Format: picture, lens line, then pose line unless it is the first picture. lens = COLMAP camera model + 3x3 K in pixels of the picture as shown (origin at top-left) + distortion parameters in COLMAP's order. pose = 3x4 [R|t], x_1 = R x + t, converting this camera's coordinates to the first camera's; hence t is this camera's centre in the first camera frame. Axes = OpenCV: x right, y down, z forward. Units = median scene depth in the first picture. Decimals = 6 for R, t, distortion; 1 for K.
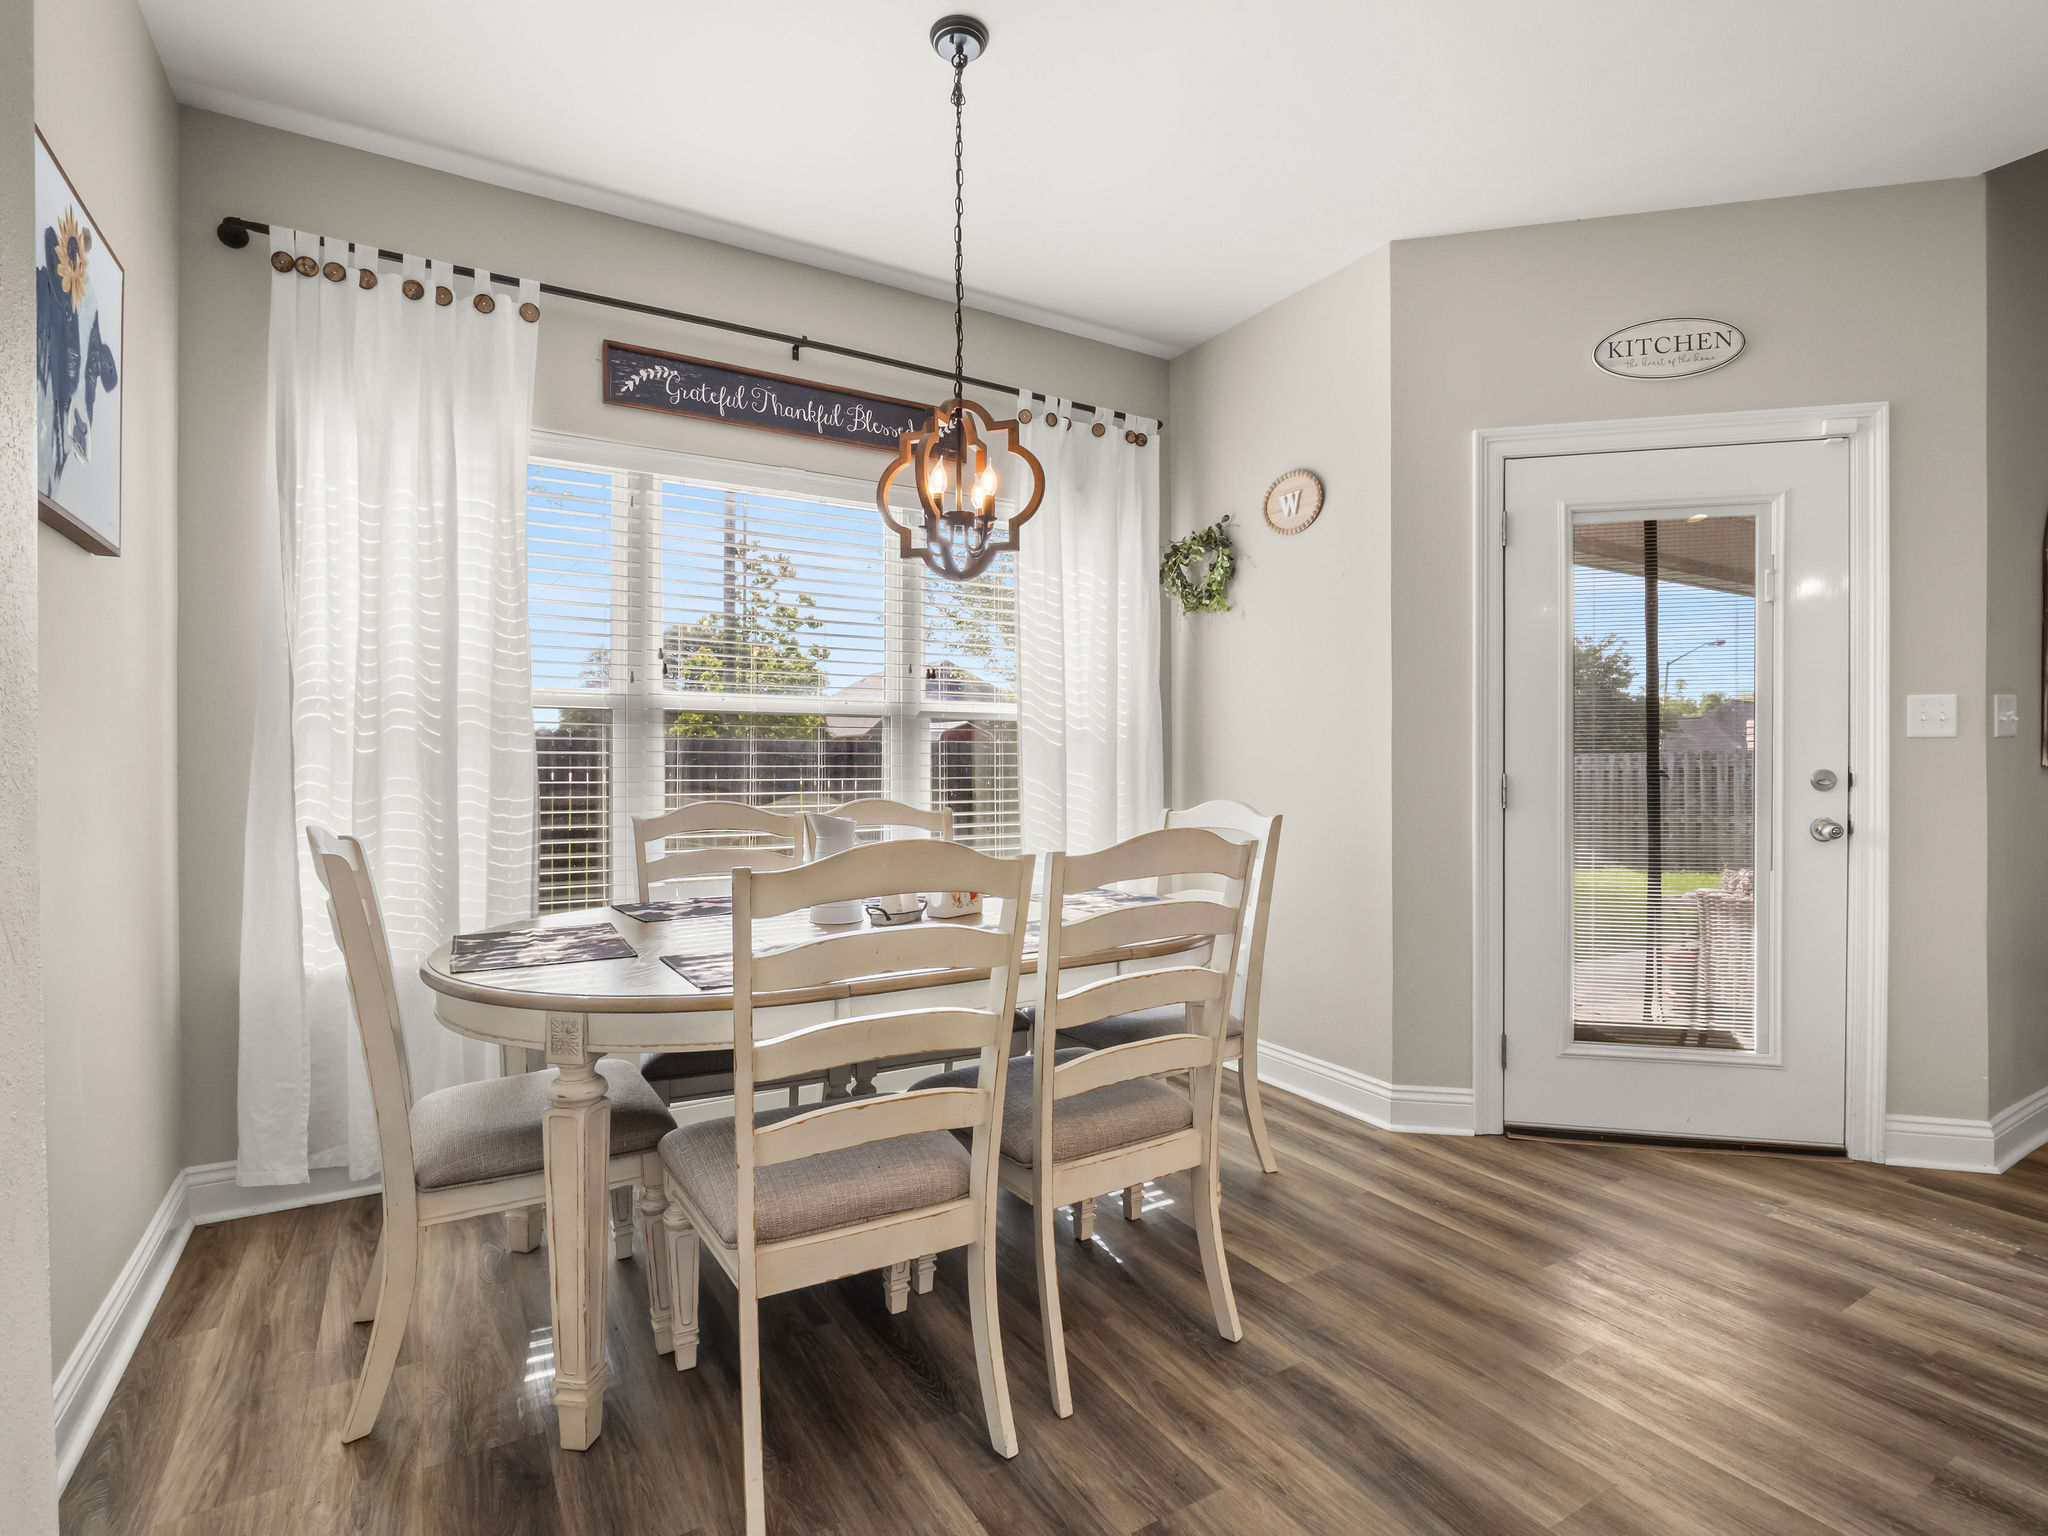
lens RADIAL K [[1009.8, 0, 1026.8], [0, 1009.8, 772.0], [0, 0, 1]] dist [-0.026520, 0.000463]
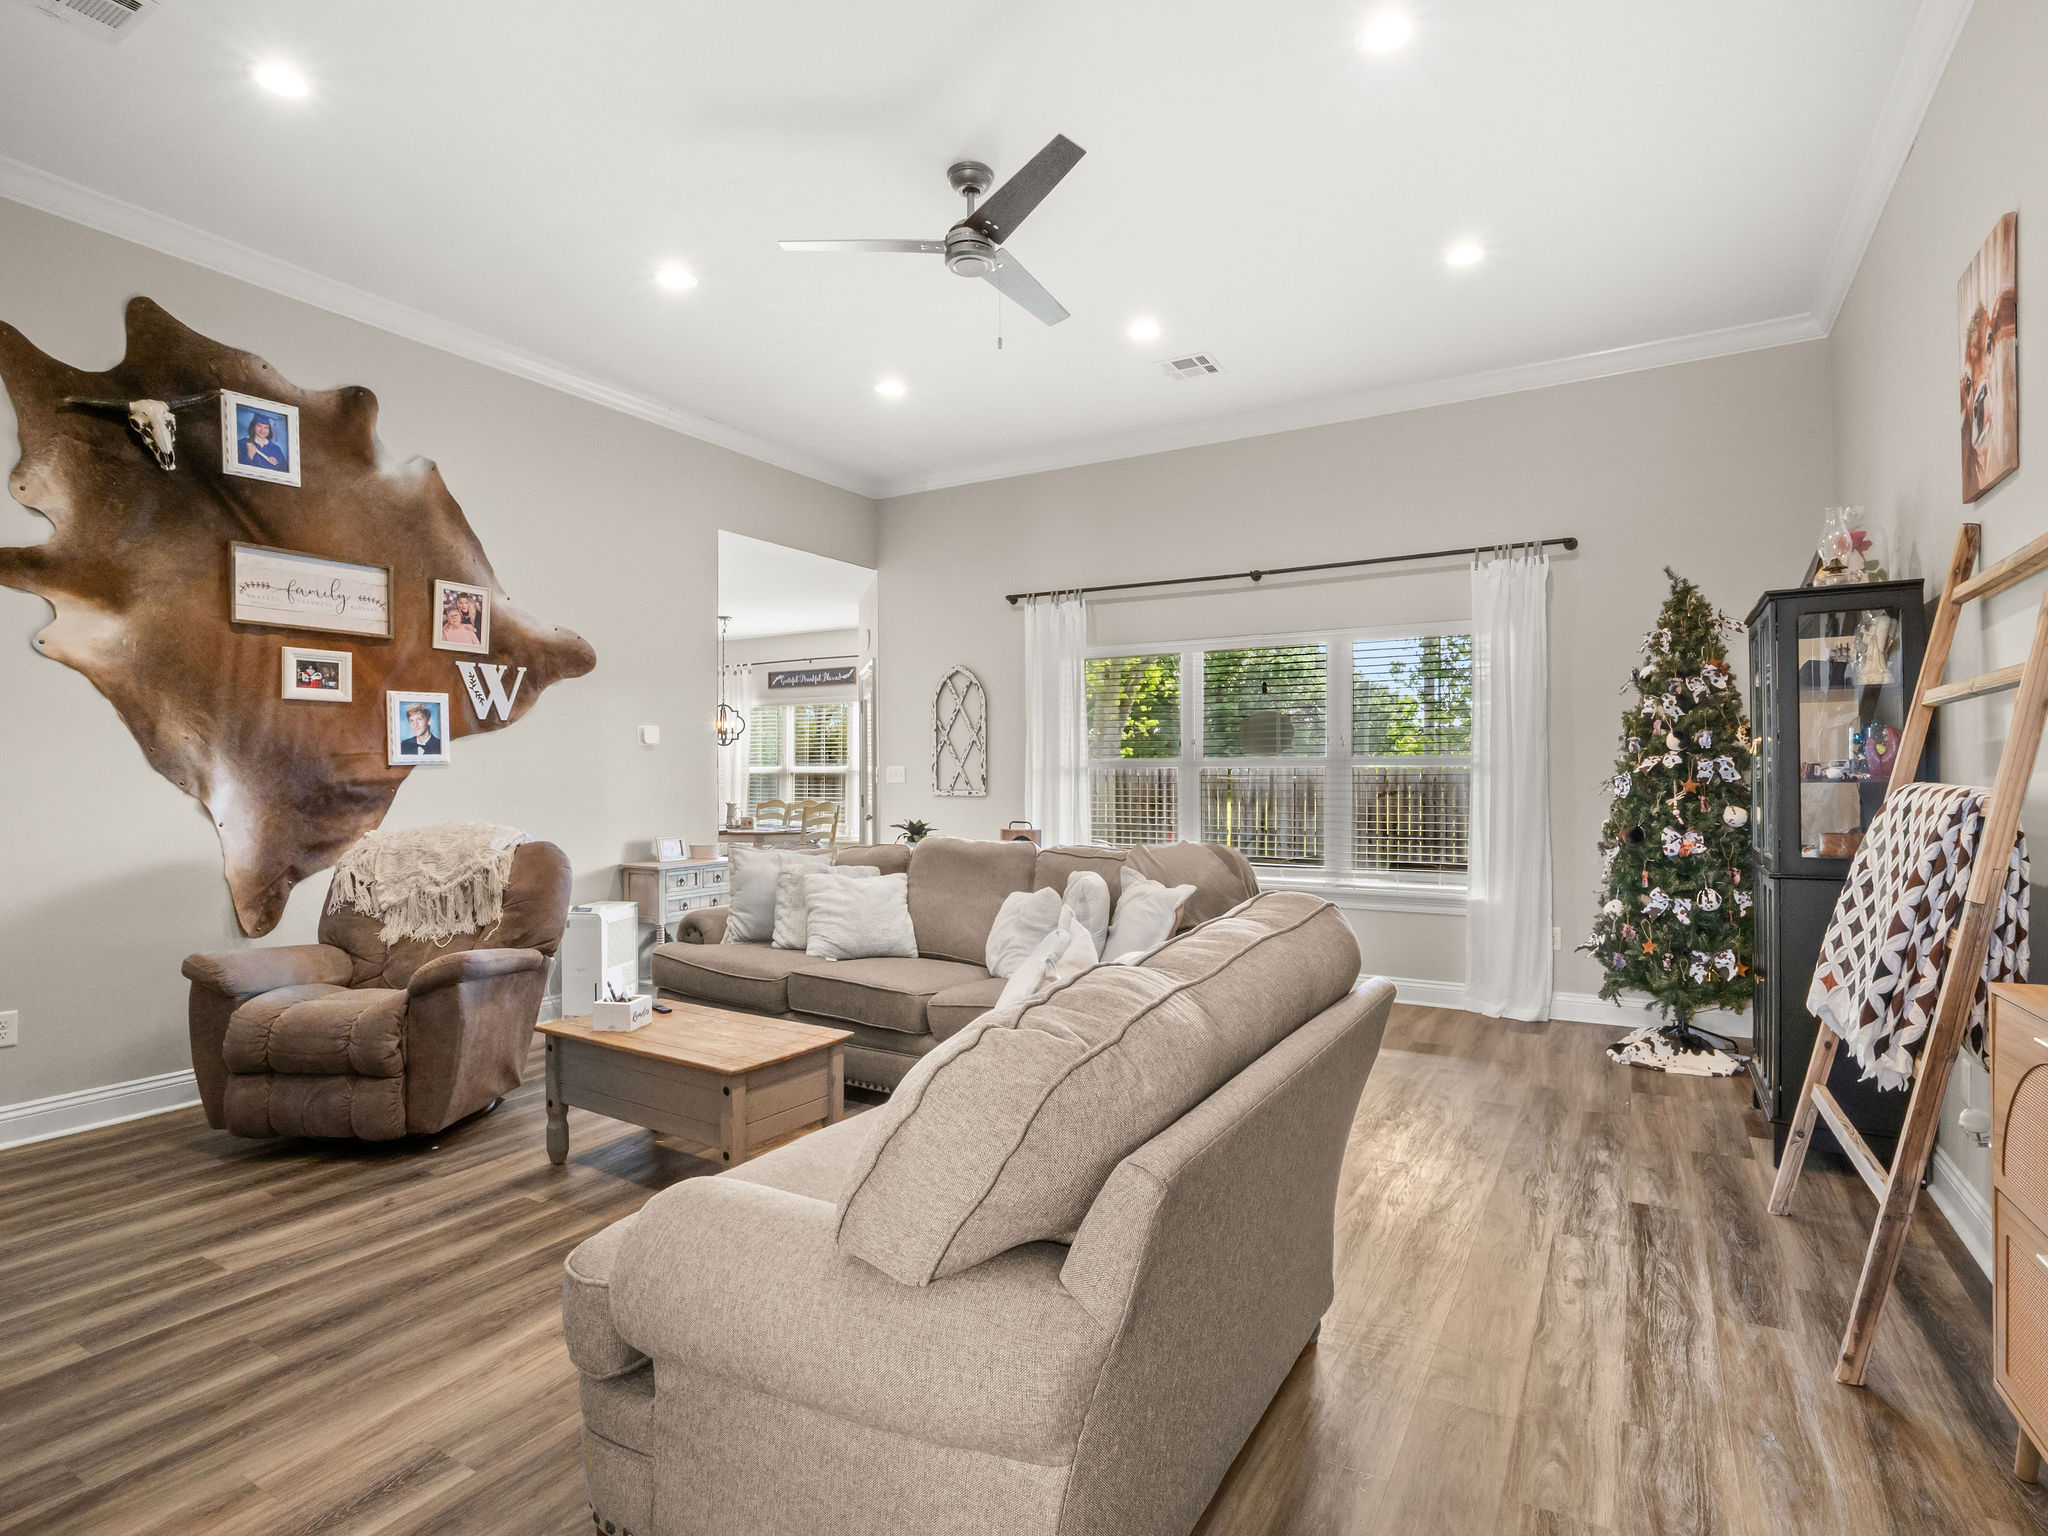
lens RADIAL K [[1009.8, 0, 1022.8], [0, 1009.8, 771.4], [0, 0, 1]] dist [-0.026520, 0.000463]
pose [[0.474827, -0.007812, -0.880045, 3.261205], [-0.010295, 0.999843, -0.014430, -0.029240], [0.880019, 0.015911, 0.474672, 0.083284]]
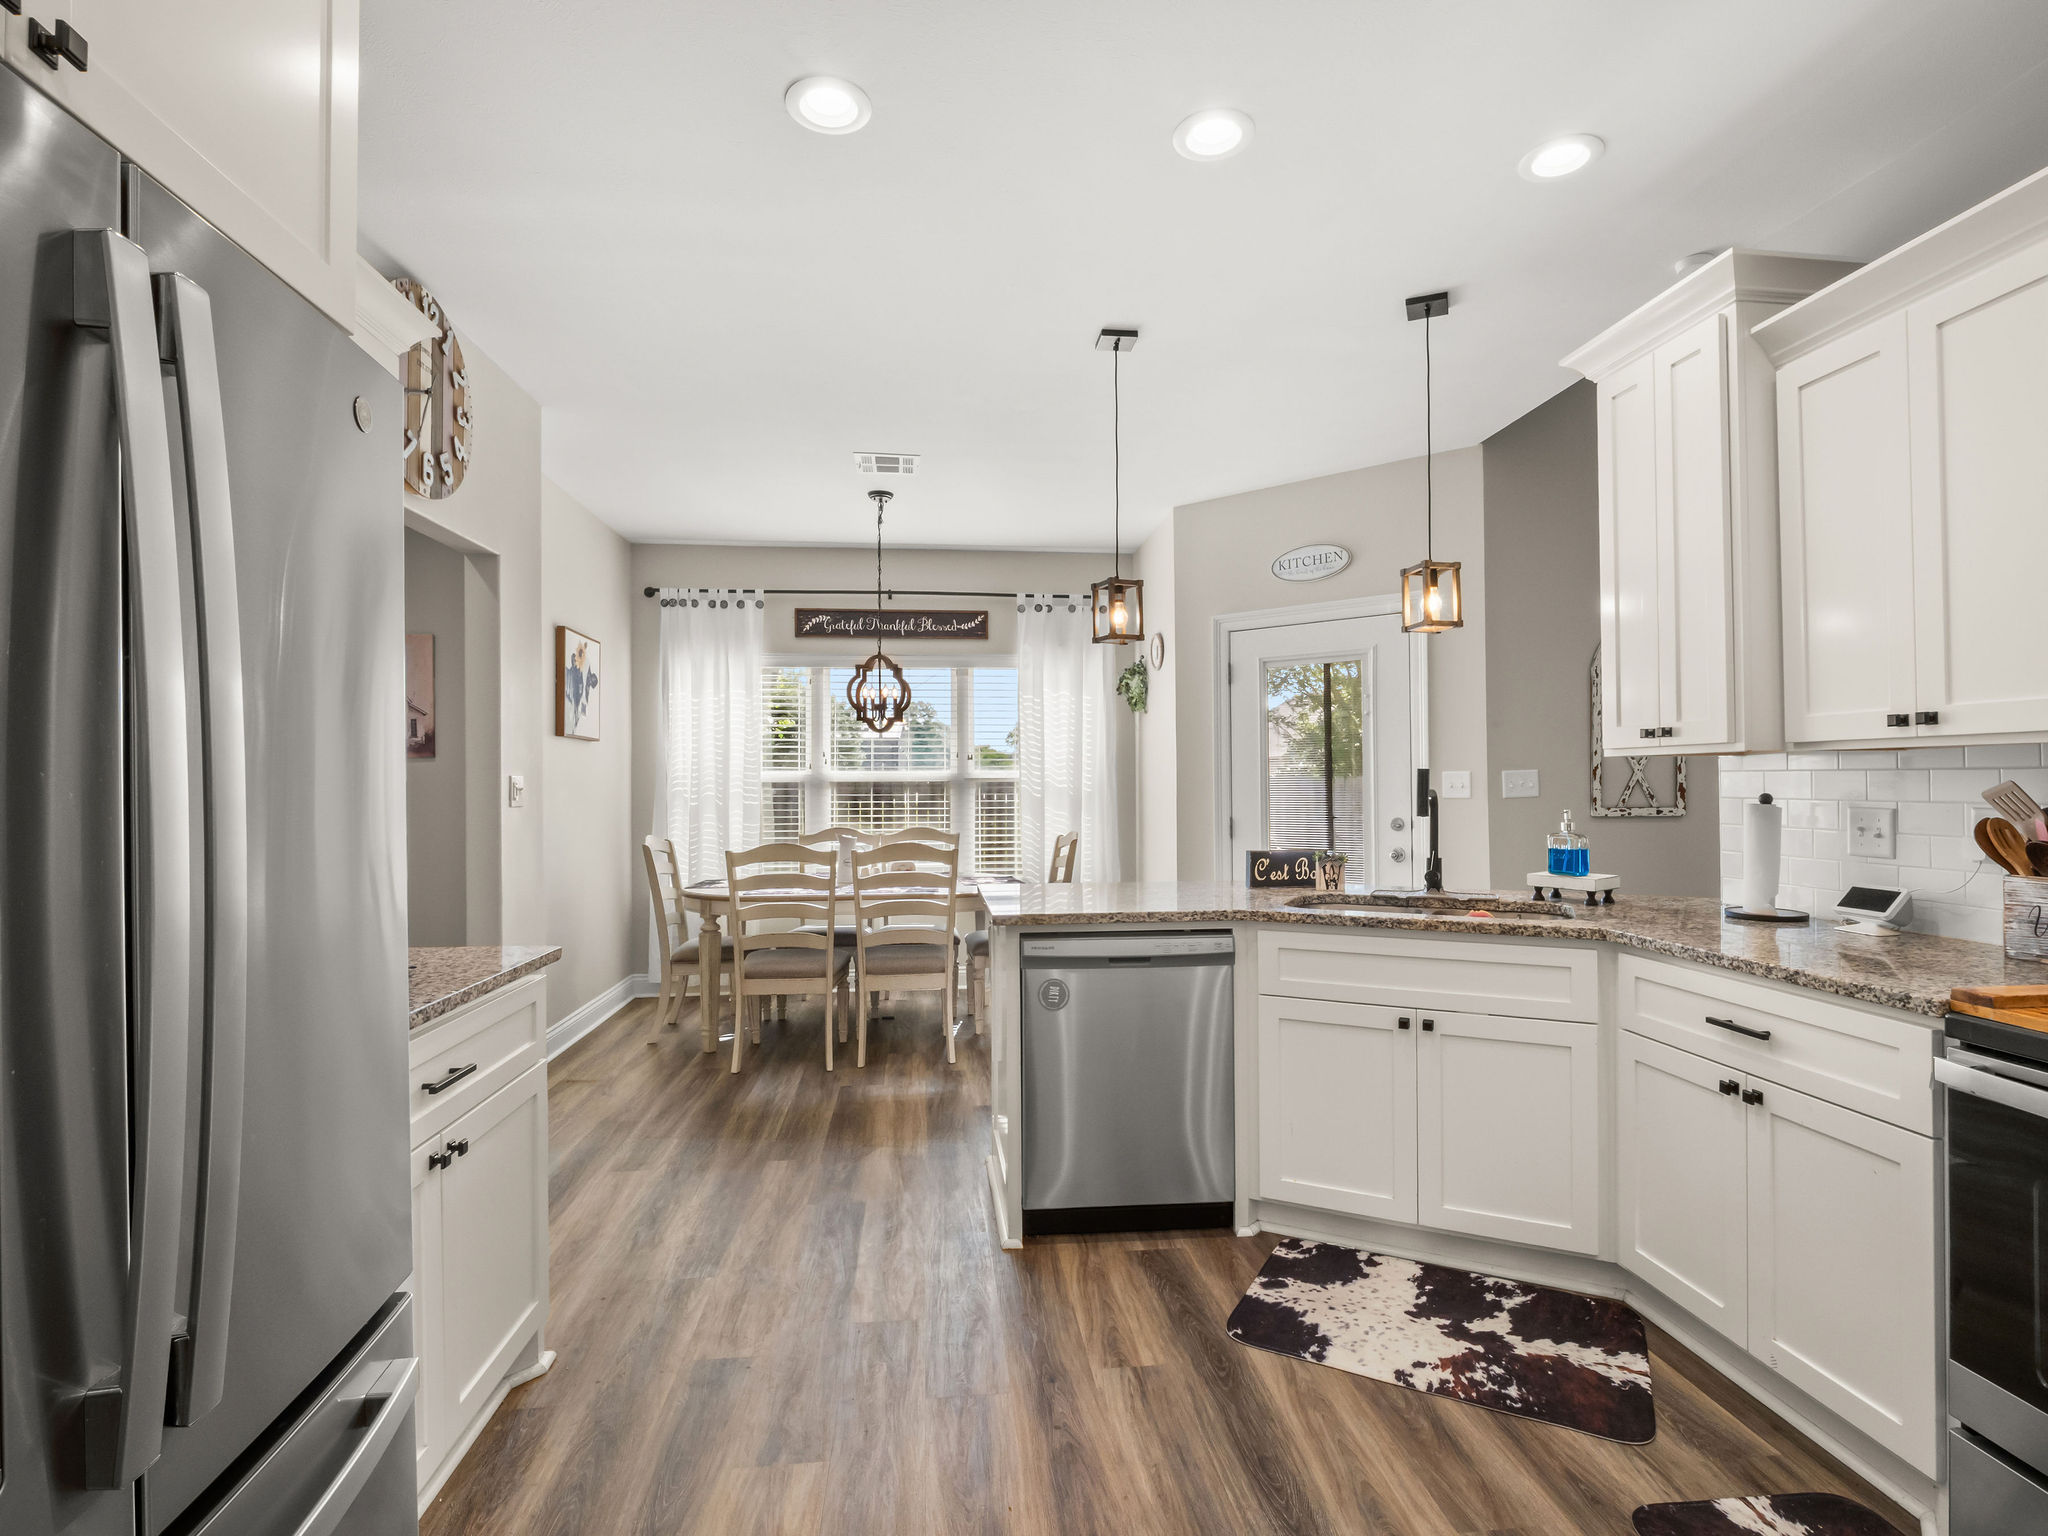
lens RADIAL K [[1009.8, 0, 1029.9], [0, 1009.8, 768.1], [0, 0, 1]] dist [-0.026520, 0.000463]
pose [[0.907159, -0.010765, -0.420650, 0.929698], [0.001618, 0.999755, -0.022094, -0.045836], [0.420784, 0.019362, 0.906954, -0.724466]]
